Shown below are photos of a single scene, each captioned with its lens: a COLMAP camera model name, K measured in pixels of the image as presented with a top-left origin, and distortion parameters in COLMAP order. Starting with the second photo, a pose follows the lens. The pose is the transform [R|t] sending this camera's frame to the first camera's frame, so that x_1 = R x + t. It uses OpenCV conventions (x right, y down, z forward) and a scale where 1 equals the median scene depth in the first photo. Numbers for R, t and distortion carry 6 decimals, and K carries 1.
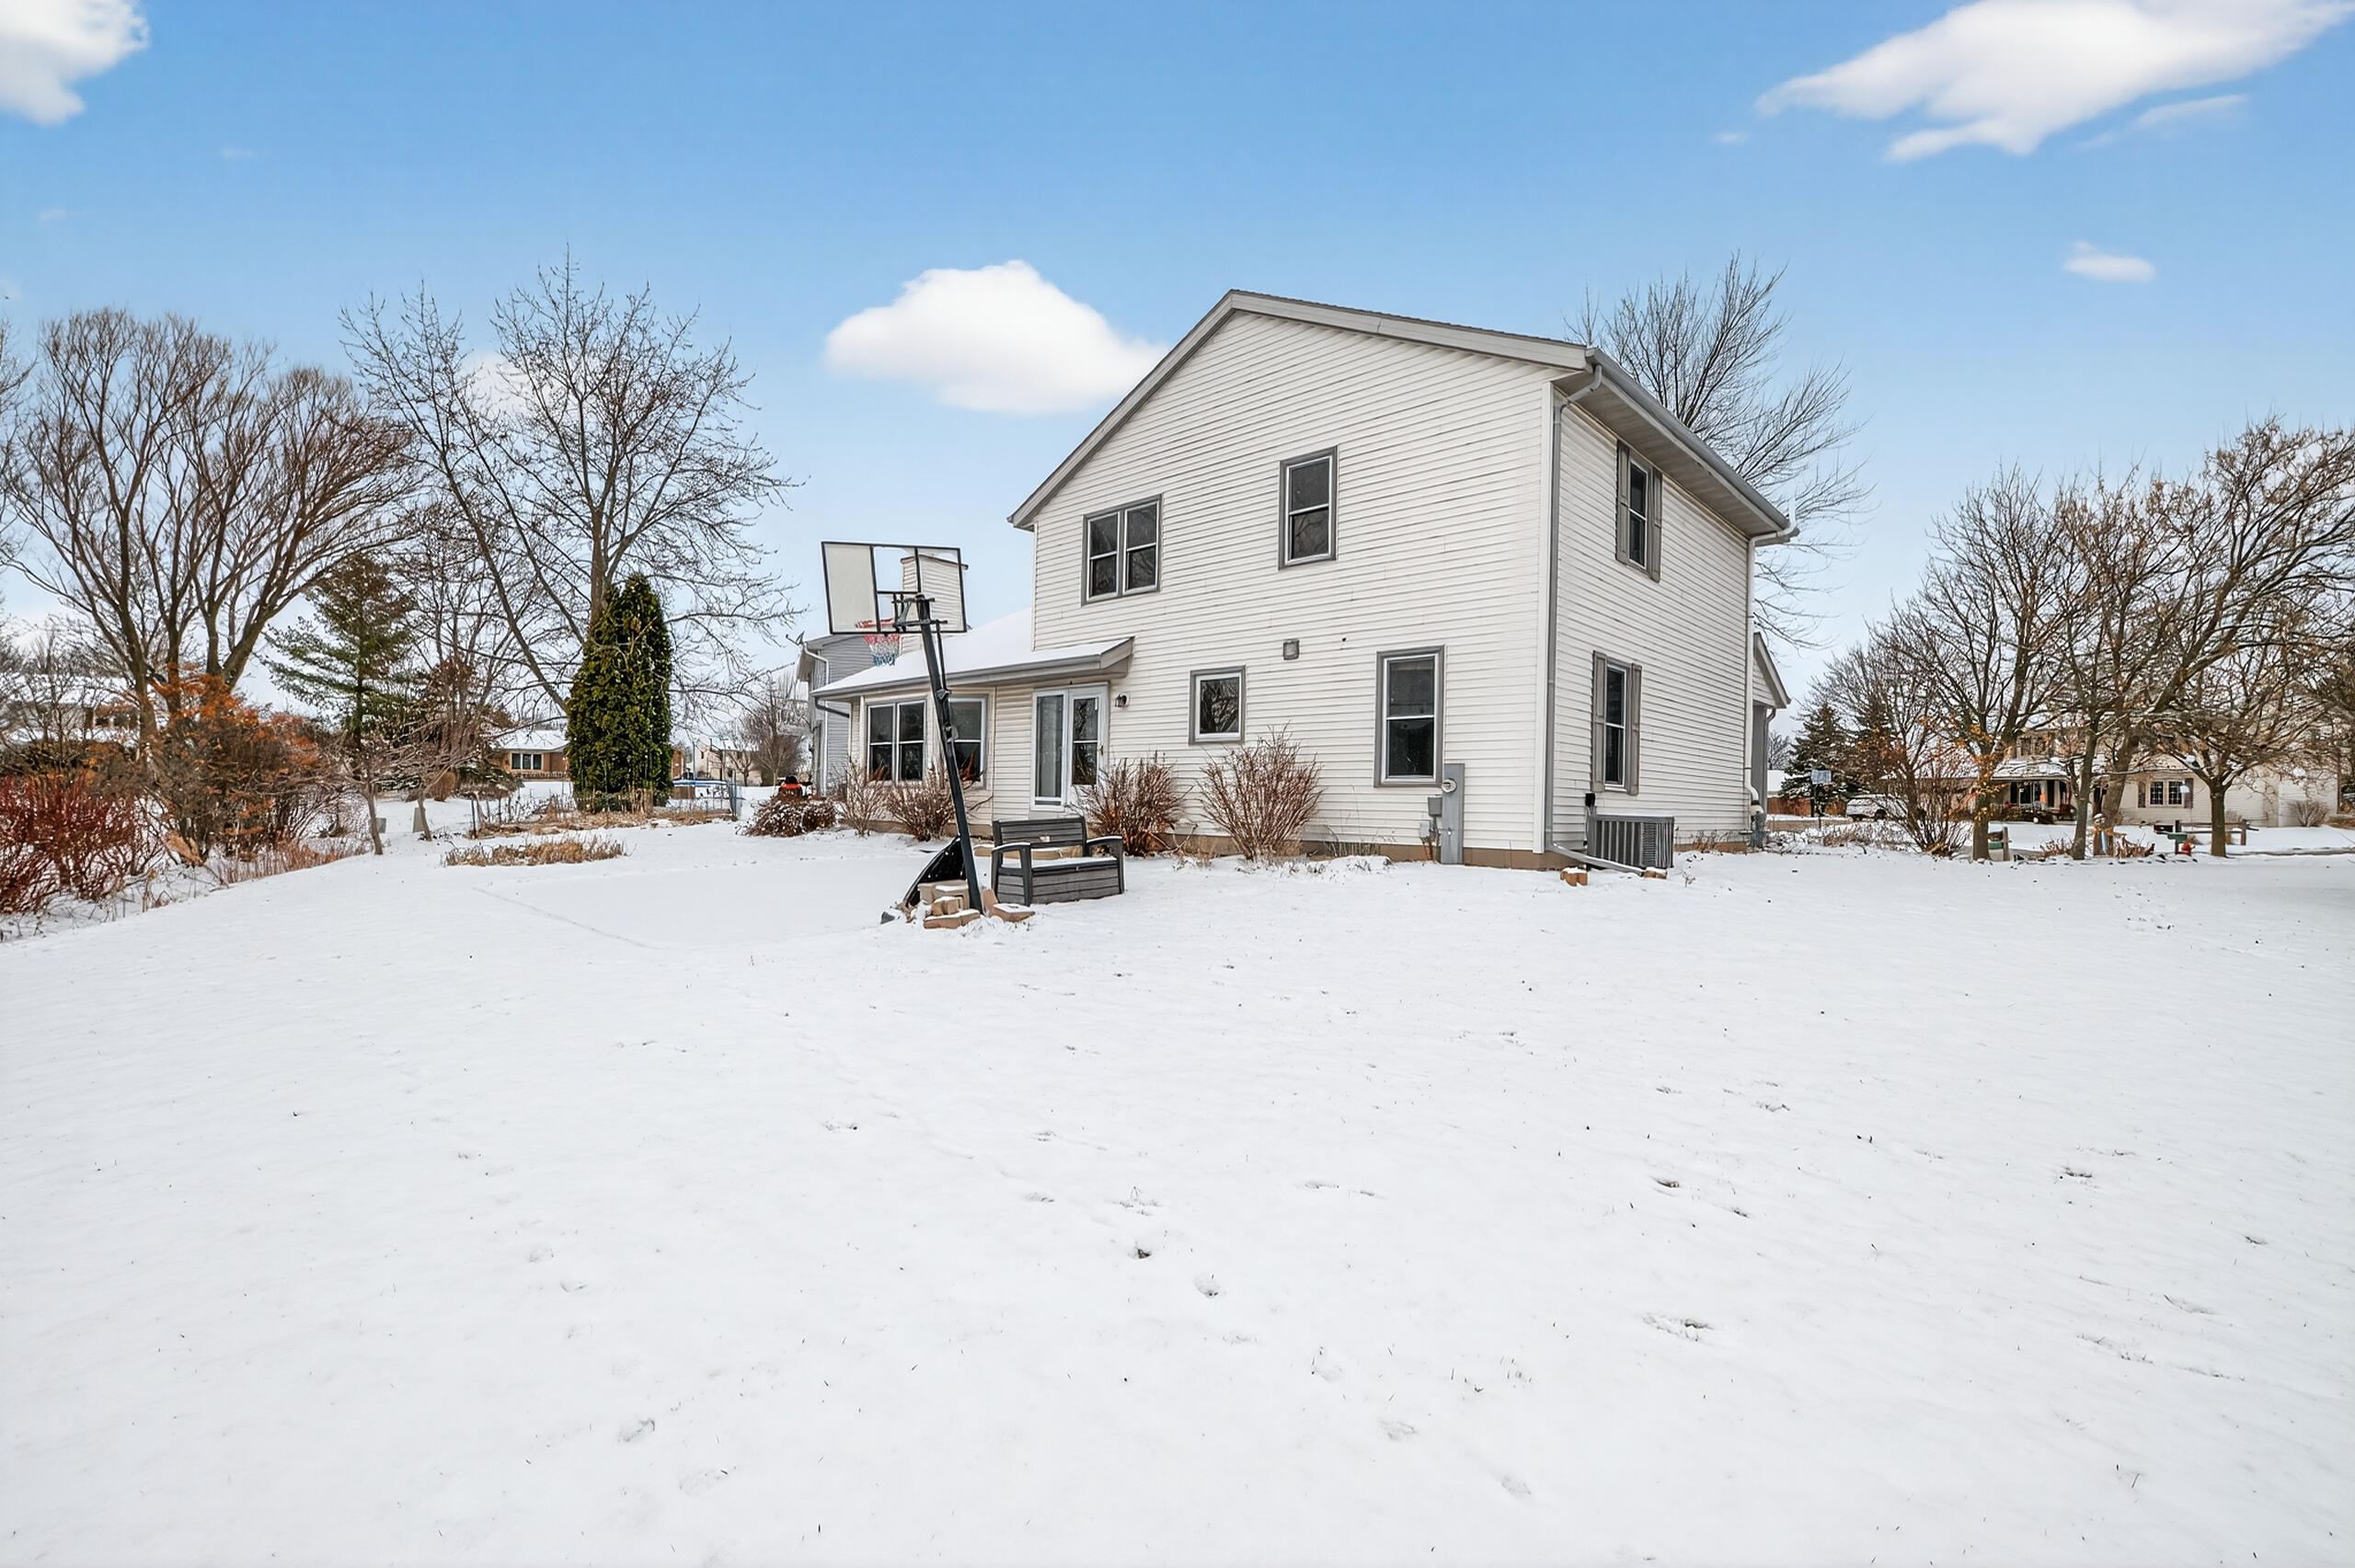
lens RADIAL K [[953.0, 0, 1168.7], [0, 953.0, 785.5], [0, 0, 1]] dist [0.000980, -0.000034]
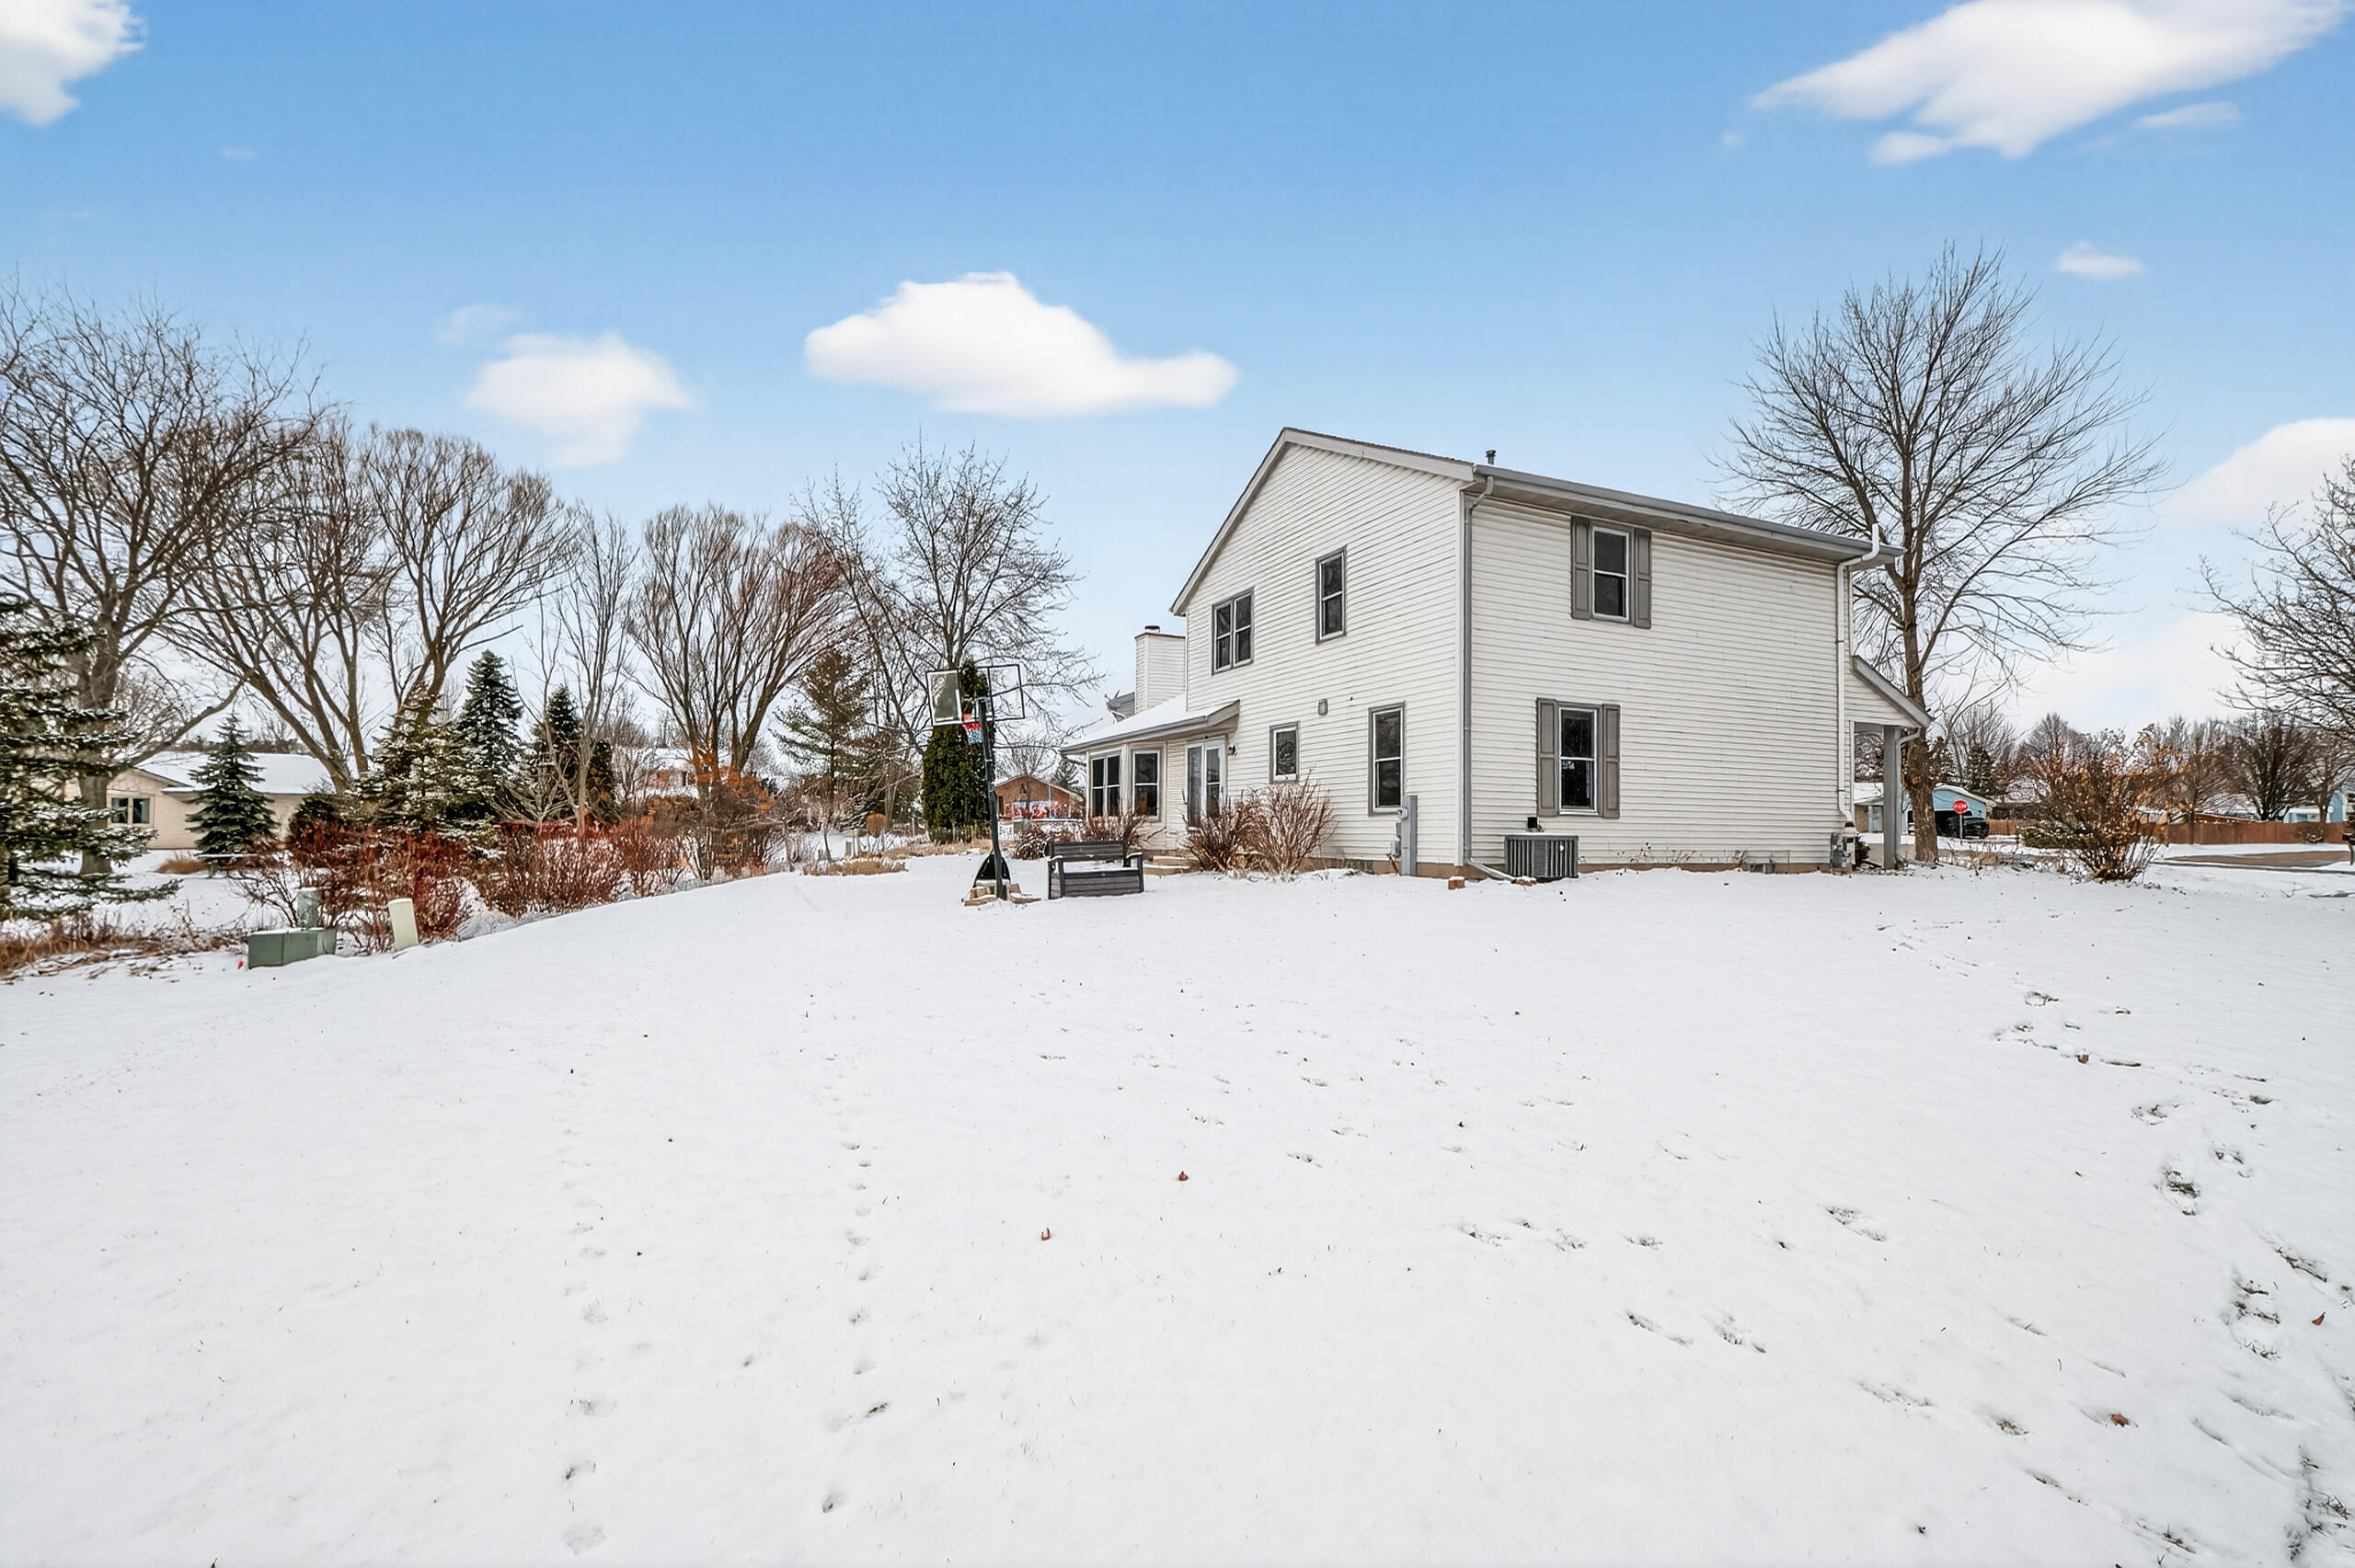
lens RADIAL K [[953.0, 0, 1189.6], [0, 953.0, 791.8], [0, 0, 1]] dist [0.000980, -0.000034]
pose [[0.933800, -0.024481, -0.356958, 0.334275], [0.014520, 0.999427, -0.030560, 0.004260], [0.357502, 0.023354, 0.933620, -0.194783]]
